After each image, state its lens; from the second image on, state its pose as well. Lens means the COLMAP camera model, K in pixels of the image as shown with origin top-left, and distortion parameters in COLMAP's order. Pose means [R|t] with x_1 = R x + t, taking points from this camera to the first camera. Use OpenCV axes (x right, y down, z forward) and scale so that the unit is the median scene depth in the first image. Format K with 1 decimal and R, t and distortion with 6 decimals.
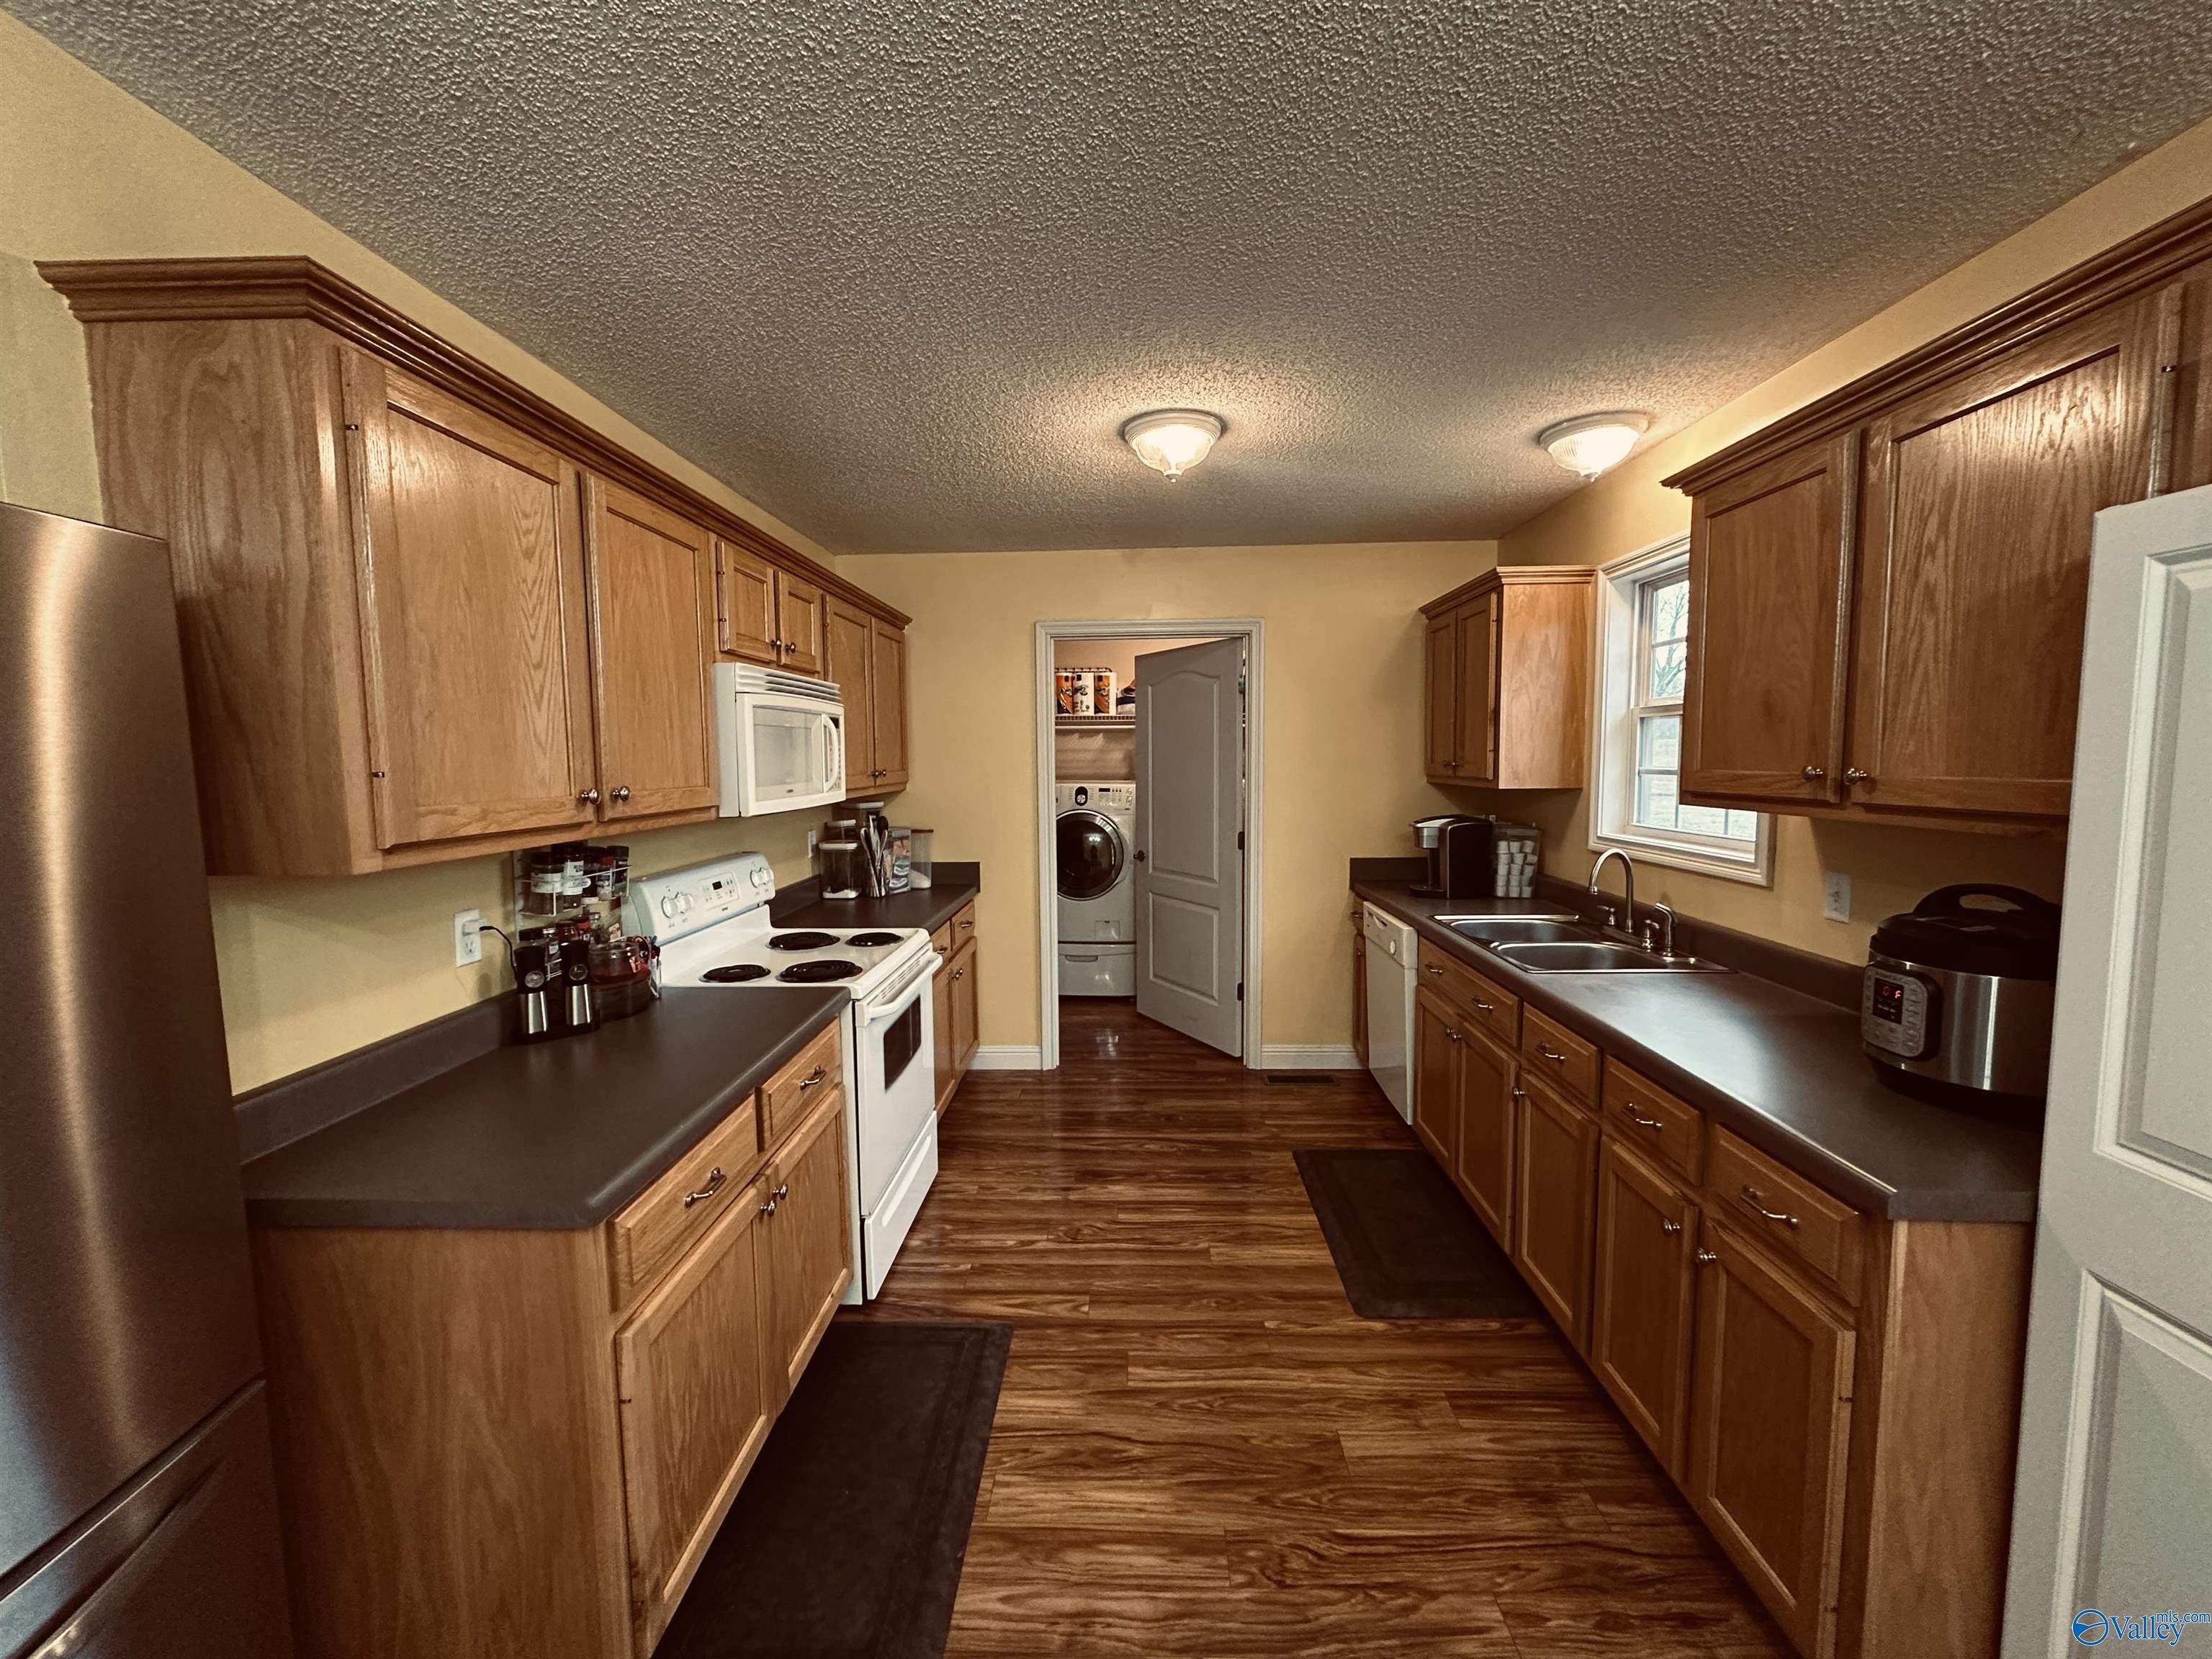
lens RADIAL K [[879.0, 0, 1106.0], [0, 879.0, 829.5], [0, 0, 1]] dist [-0.005591, 0.000120]
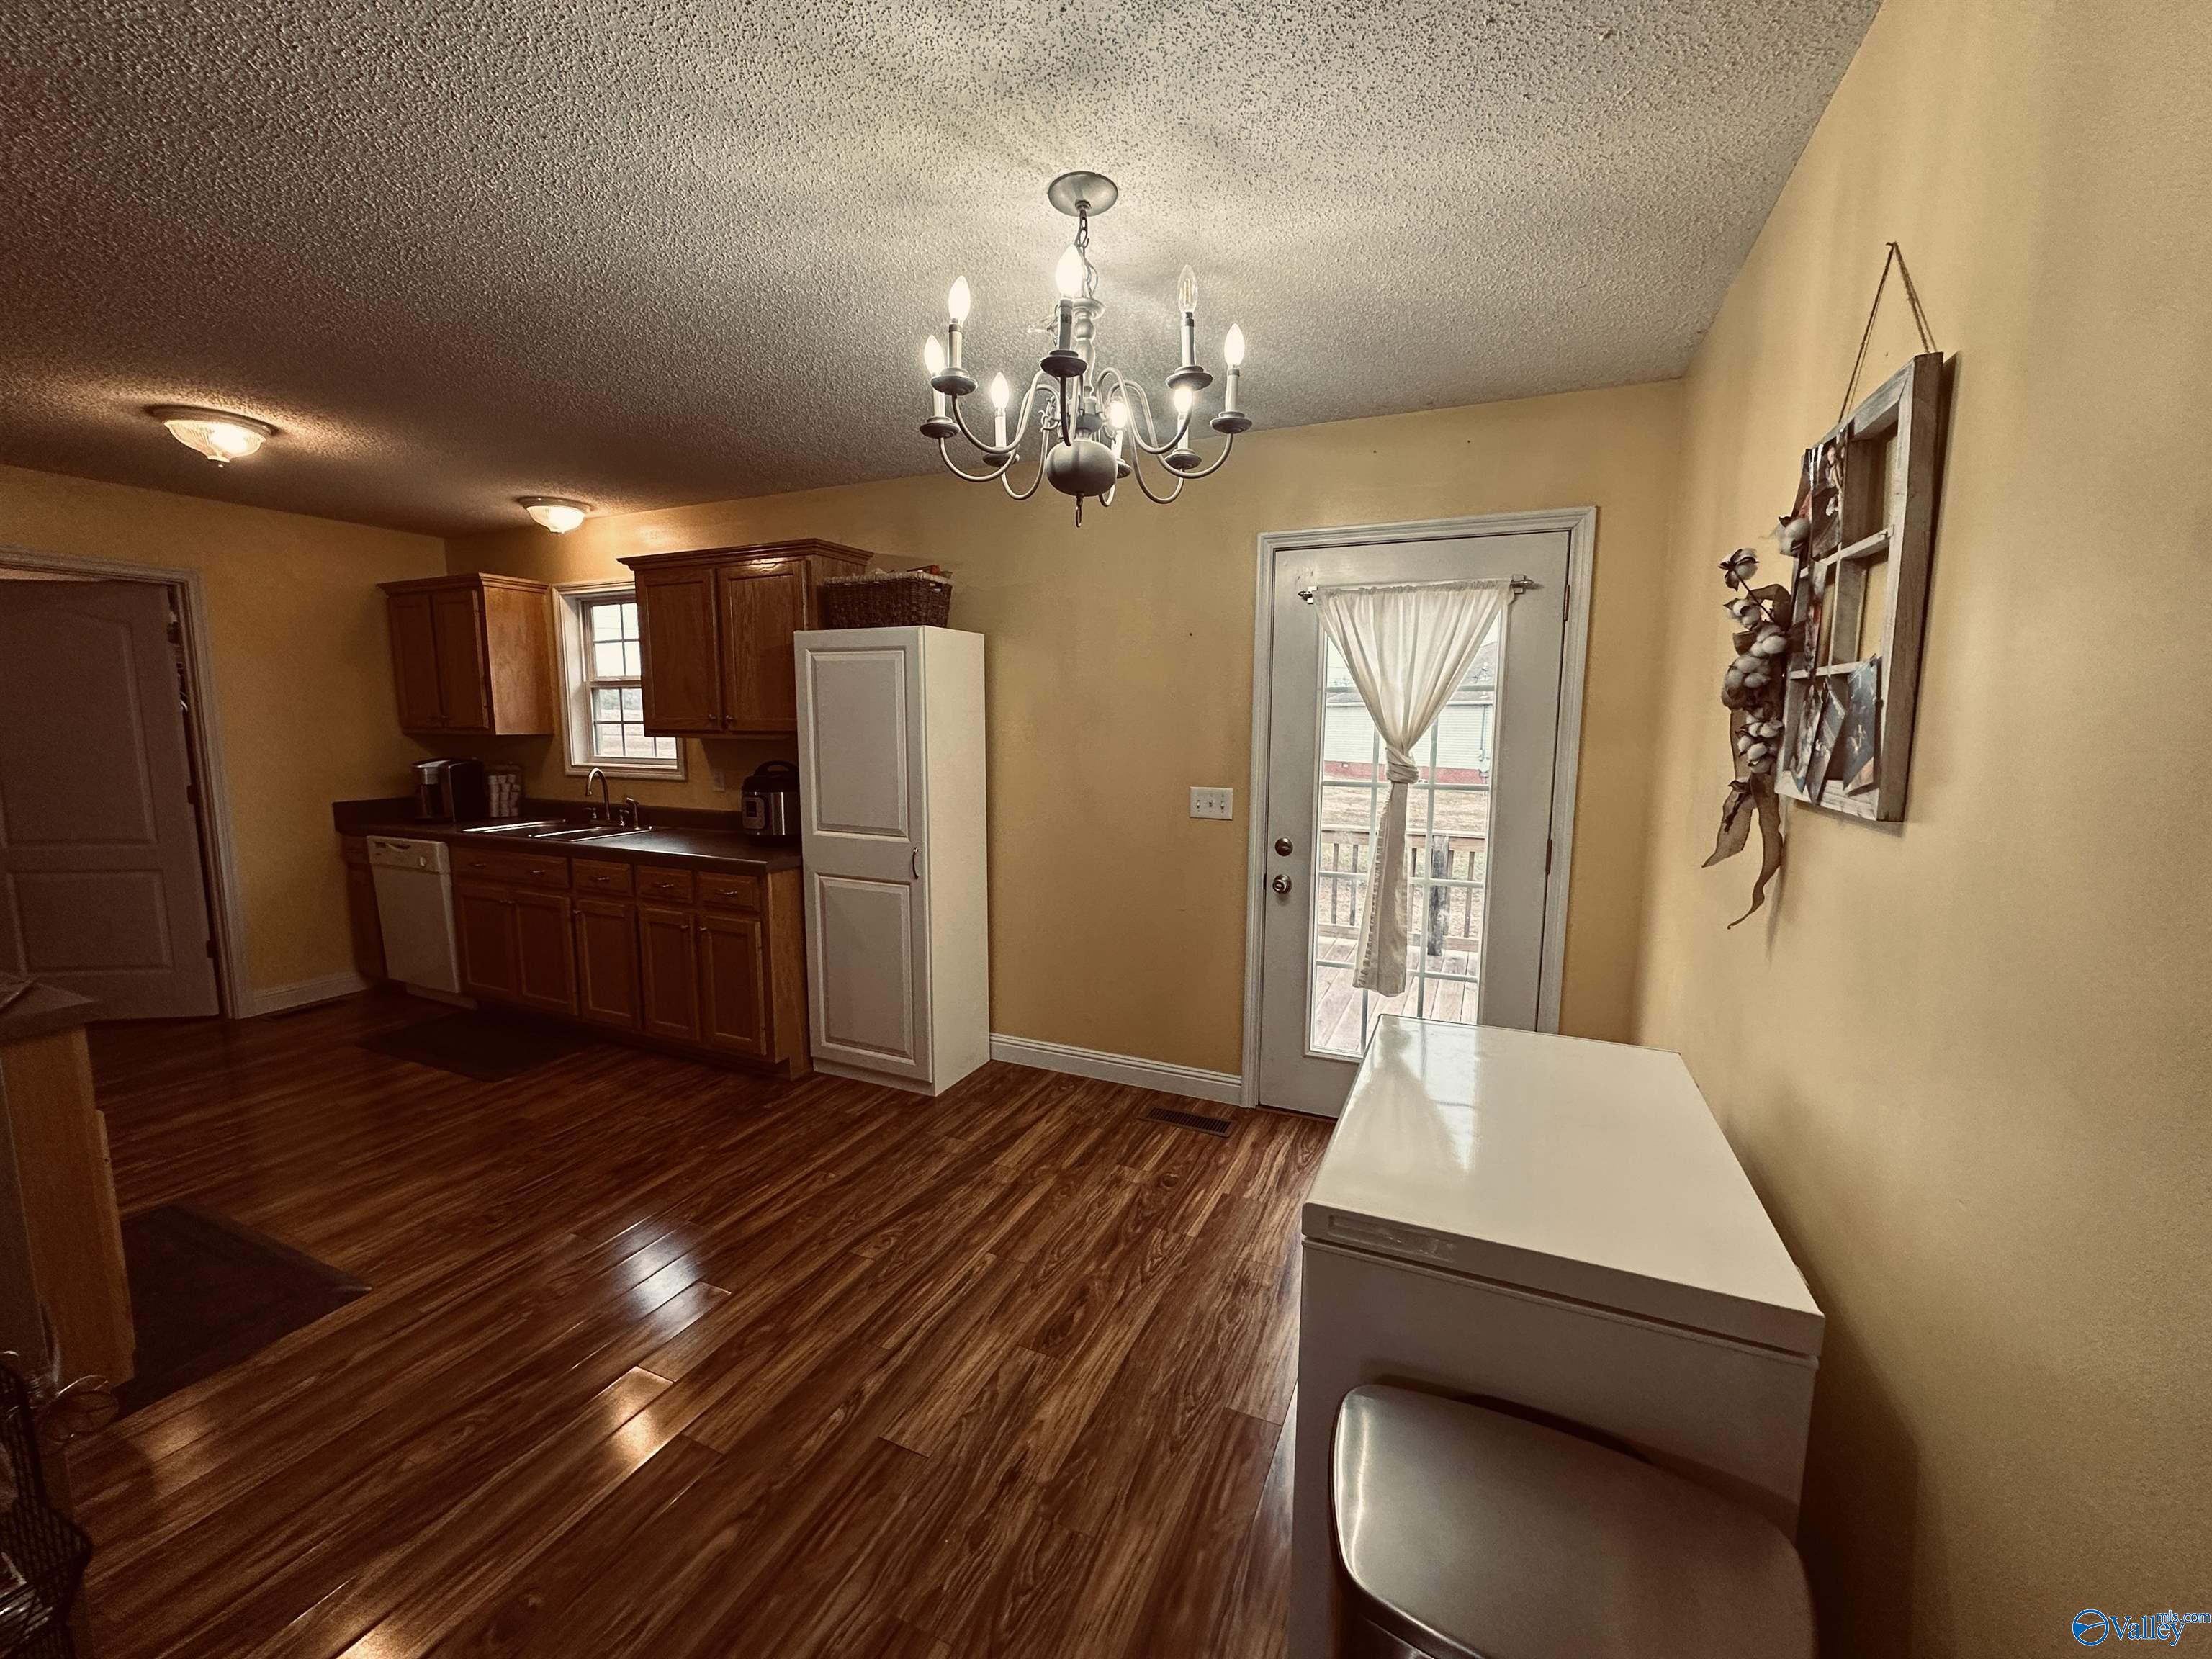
lens RADIAL K [[879.0, 0, 1106.0], [0, 879.0, 829.5], [0, 0, 1]] dist [-0.005591, 0.000120]
pose [[0.378629, -0.105673, 0.919496, -0.673412], [0.069863, 0.993890, 0.085455, 0.072272], [-0.922908, 0.031883, 0.383698, -0.582358]]
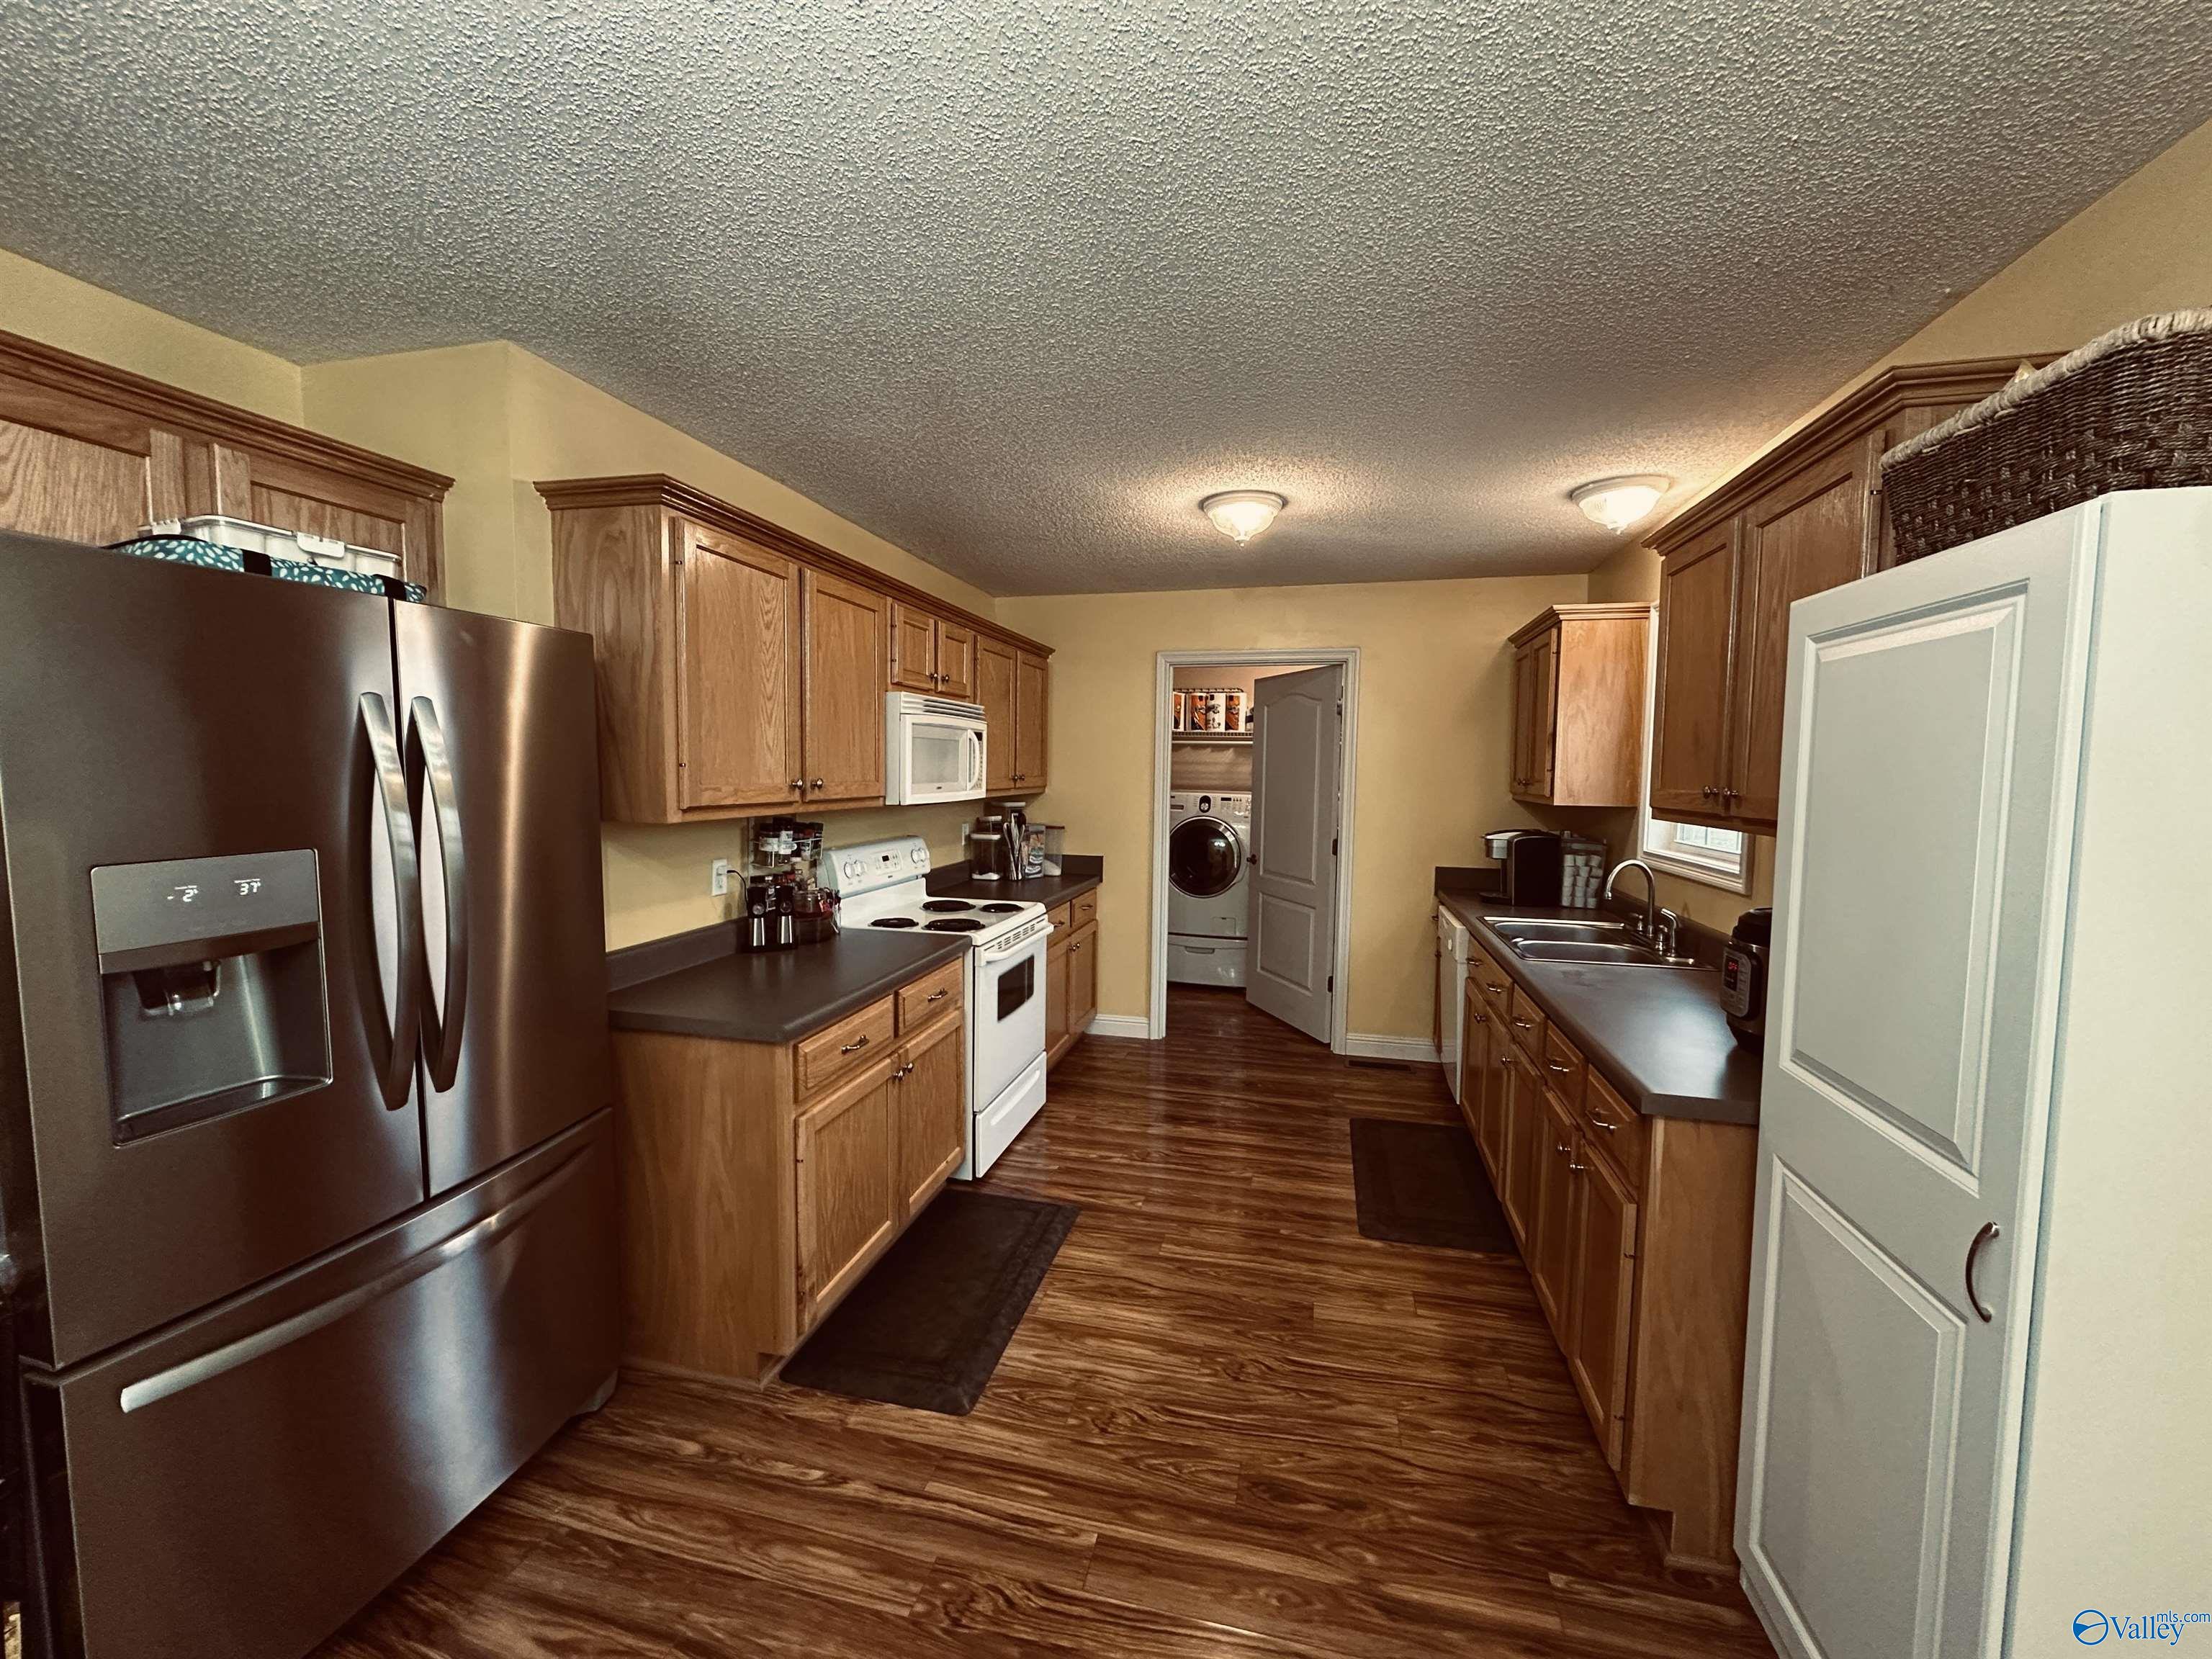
lens RADIAL K [[879.0, 0, 1106.0], [0, 879.0, 829.5], [0, 0, 1]] dist [-0.005591, 0.000120]
pose [[0.979006, 0.036776, -0.200486, 0.171628], [-0.039744, 0.999152, -0.010799, 0.025843], [0.199919, 0.018540, 0.979637, -0.269817]]
